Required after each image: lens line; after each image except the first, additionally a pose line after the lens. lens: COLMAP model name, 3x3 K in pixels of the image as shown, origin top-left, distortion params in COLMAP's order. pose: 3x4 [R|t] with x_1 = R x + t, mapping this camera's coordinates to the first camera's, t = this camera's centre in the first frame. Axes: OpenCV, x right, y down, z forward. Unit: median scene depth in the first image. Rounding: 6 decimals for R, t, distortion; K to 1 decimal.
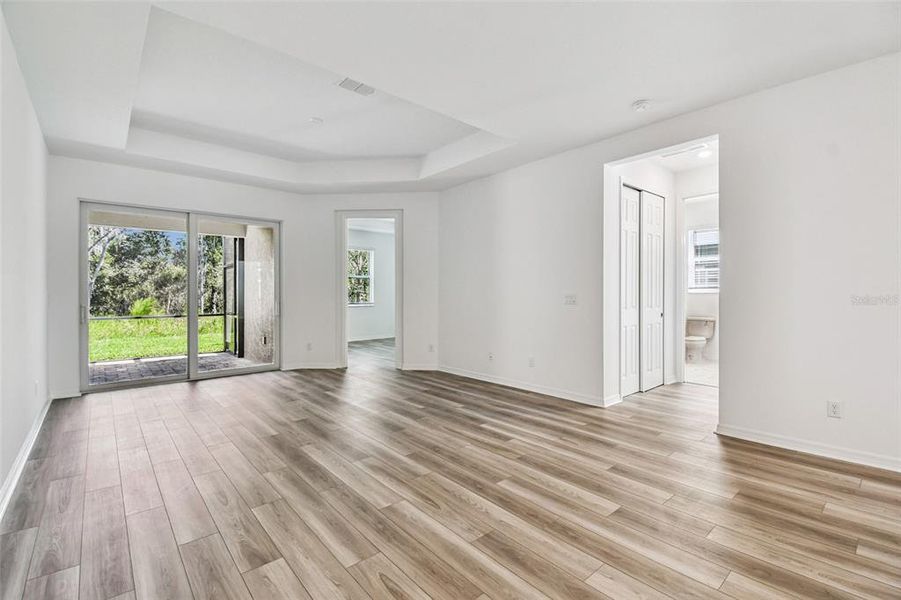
lens RADIAL K [[401.8, 0, 450.5], [0, 401.8, 300.0], [0, 0, 1]] dist [0.015668, -0.014910]
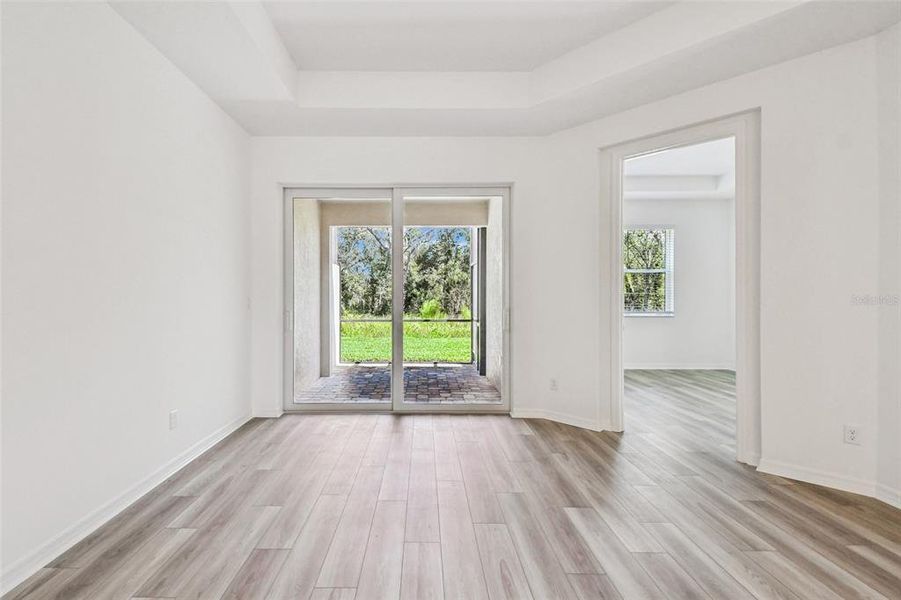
lens RADIAL K [[413.9, 0, 415.8], [0, 413.9, 293.6], [0, 0, 1]] dist [0.015422, -0.000542]
pose [[0.744398, -0.001685, -0.667734, -0.091481], [-0.013314, 0.999761, -0.017365, -0.006753], [0.667603, 0.021817, 0.744197, 0.401547]]
